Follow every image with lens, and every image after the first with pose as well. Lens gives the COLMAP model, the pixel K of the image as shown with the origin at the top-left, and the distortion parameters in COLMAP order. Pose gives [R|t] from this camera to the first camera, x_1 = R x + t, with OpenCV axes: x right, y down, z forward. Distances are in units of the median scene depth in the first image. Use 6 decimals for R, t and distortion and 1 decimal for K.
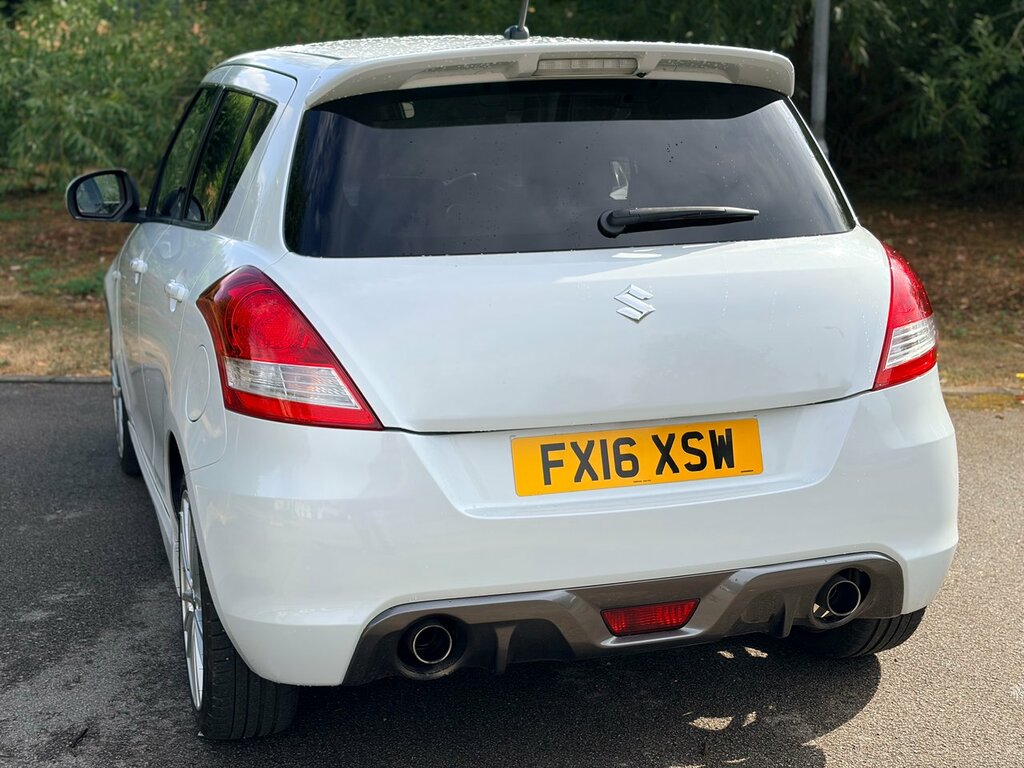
lens RADIAL K [[1525.3, 0, 504.1], [0, 1525.3, 390.0], [0, 0, 1]] dist [0.255504, -0.990987]
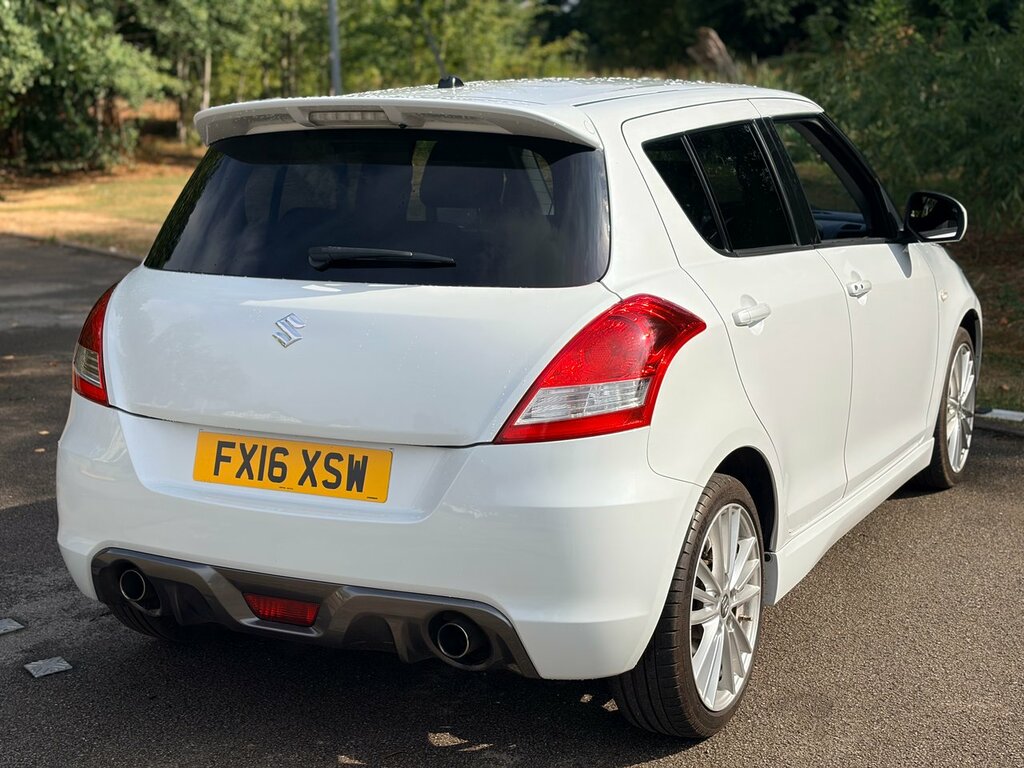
lens RADIAL K [[1525.2, 0, 512.0], [0, 1525.2, 384.0], [0, 0, 1]] dist [0.263305, -1.031576]
pose [[0.704611, 0.130591, -0.697474, 0.966450], [-0.129145, 0.990104, 0.054915, -0.097749], [0.697743, 0.051382, 0.714503, 0.300212]]
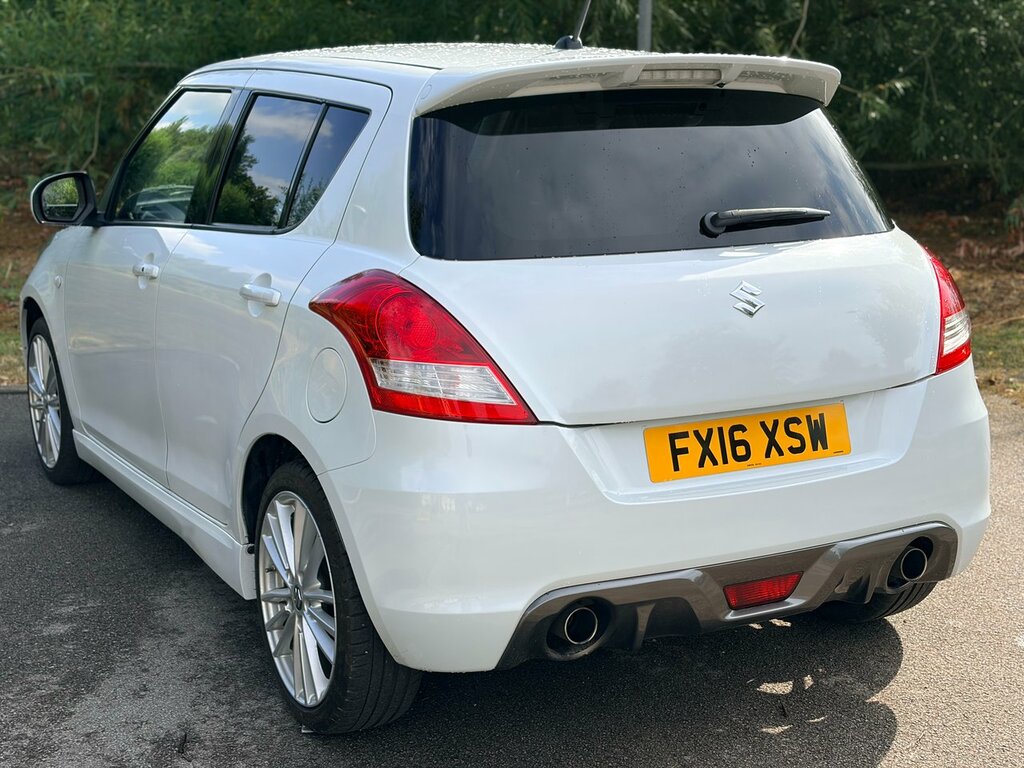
lens RADIAL K [[1525.3, 0, 504.1], [0, 1525.3, 390.0], [0, 0, 1]] dist [0.255504, -0.990987]
pose [[0.980766, -0.028644, 0.193073, -0.283072], [0.028254, 0.999589, 0.004772, -0.002719], [-0.193131, 0.000775, 0.981173, -0.022413]]
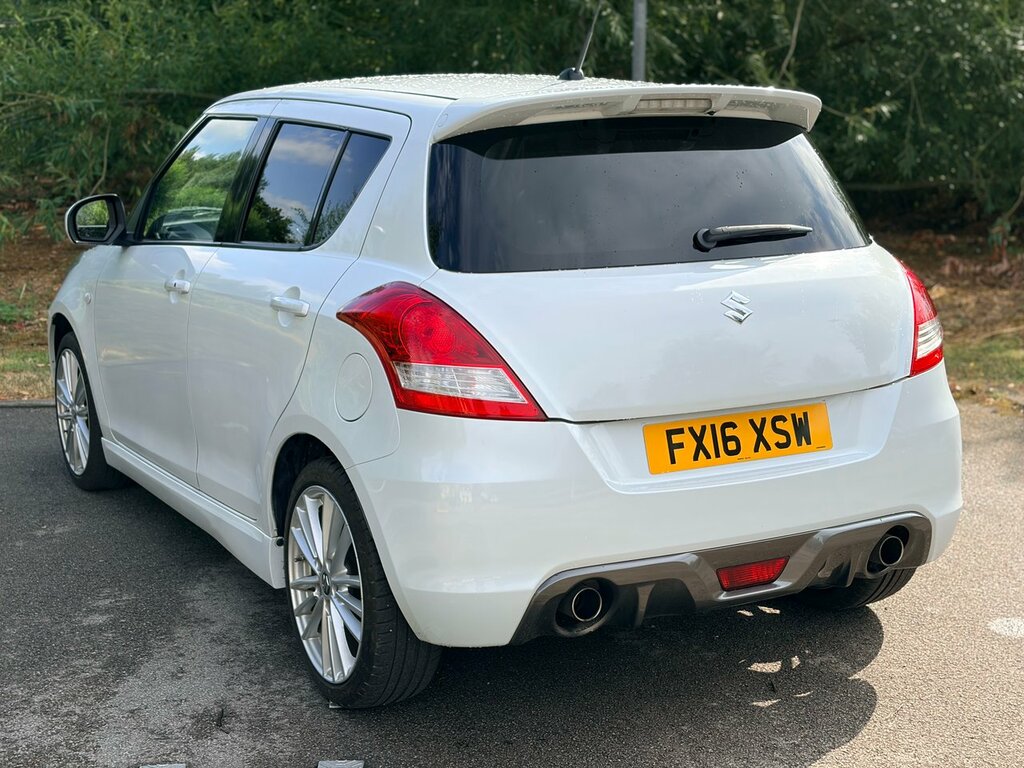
lens RADIAL K [[1525.3, 0, 504.1], [0, 1525.3, 390.0], [0, 0, 1]] dist [0.255504, -0.990987]
pose [[0.979951, -0.029604, 0.197027, -0.314909], [0.032070, 0.999442, -0.009337, 0.011954], [-0.196641, 0.015469, 0.980354, -0.117286]]
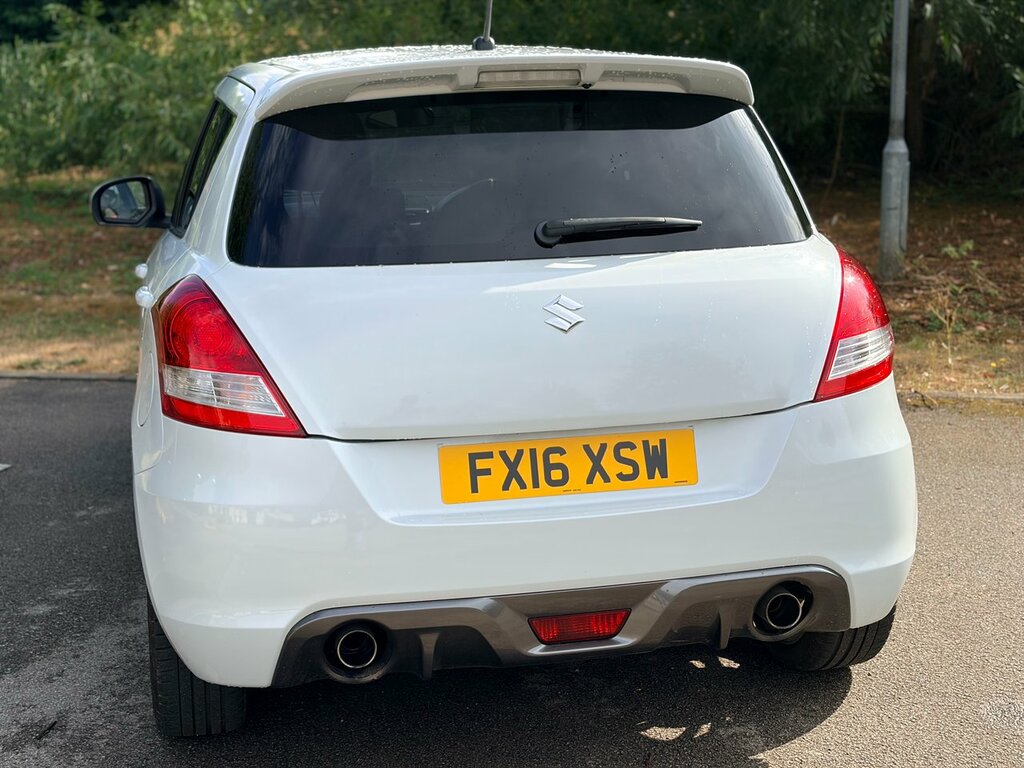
lens RADIAL K [[1526.6, 0, 508.4], [0, 1526.6, 378.3], [0, 0, 1]] dist [0.263243, -1.036544]
pose [[0.996055, 0.008430, -0.088337, 0.134297], [-0.008900, 0.999948, -0.004931, -0.008557], [0.088291, 0.005698, 0.996078, -0.005088]]
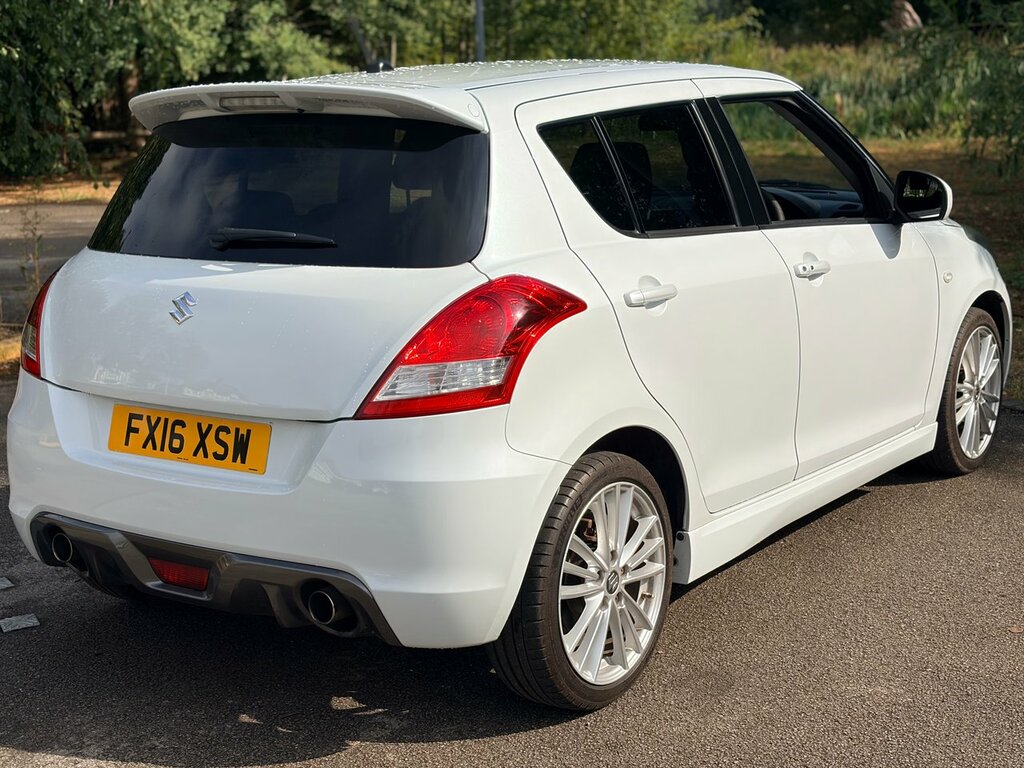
lens RADIAL K [[1525.3, 0, 504.1], [0, 1525.3, 390.0], [0, 0, 1]] dist [0.255504, -0.990987]
pose [[0.602153, 0.149713, -0.784218, 1.140362], [-0.130219, 0.987524, 0.088538, -0.127550], [0.787690, 0.048807, 0.614136, 0.455577]]
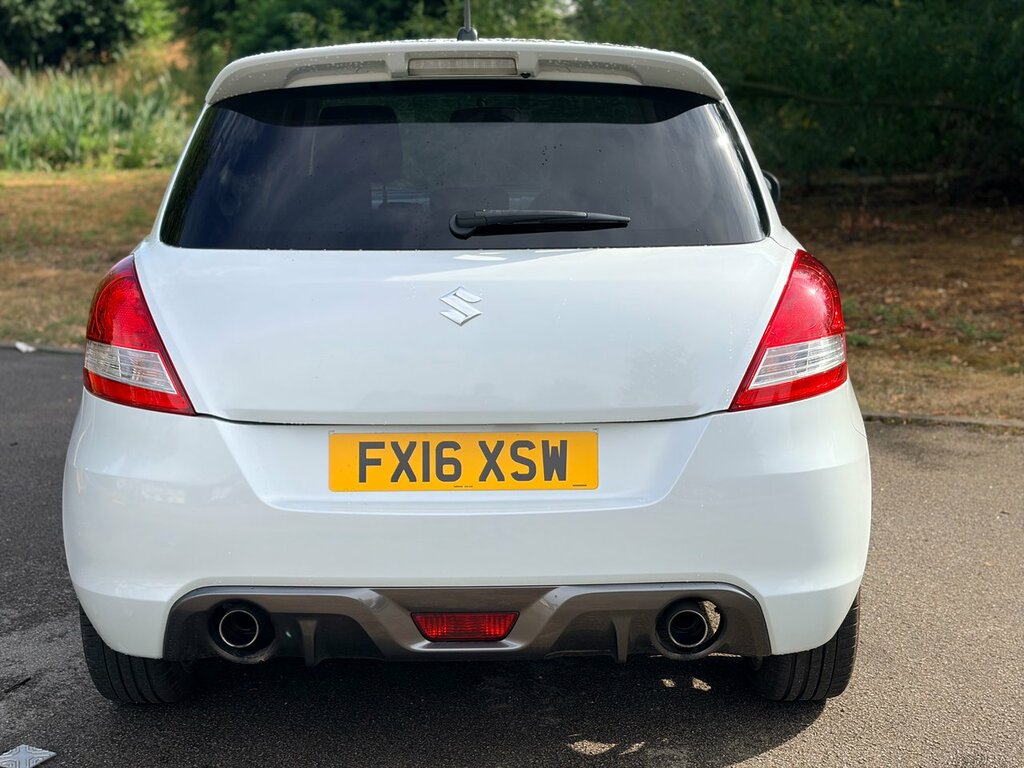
lens RADIAL K [[1525.2, 0, 512.0], [0, 1525.2, 384.0], [0, 0, 1]] dist [0.263305, -1.031576]
pose [[0.953880, 0.060965, -0.293932, 0.397688], [-0.064613, 0.997907, -0.002707, -0.005497], [0.293152, 0.021574, 0.955822, 0.067033]]
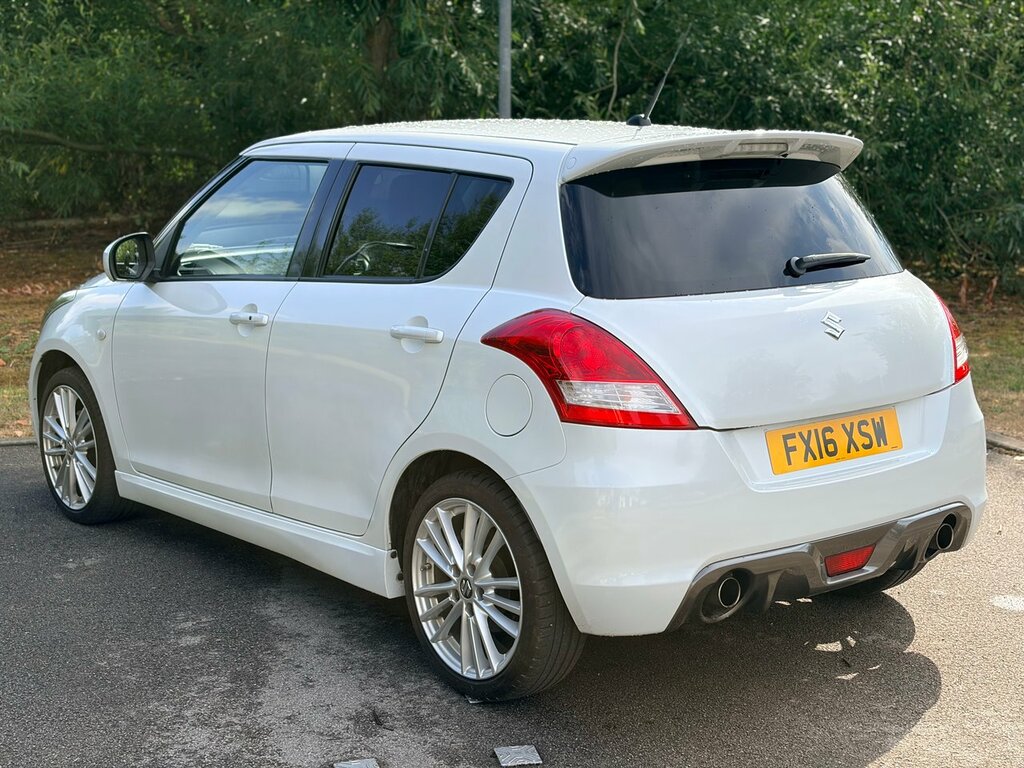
lens RADIAL K [[1525.3, 0, 504.1], [0, 1525.3, 390.0], [0, 0, 1]] dist [0.255504, -0.990987]
pose [[0.928181, -0.052060, 0.368470, -0.660912], [0.064822, 0.997647, -0.022331, 0.010747], [-0.366441, 0.044612, 0.929371, -0.139993]]
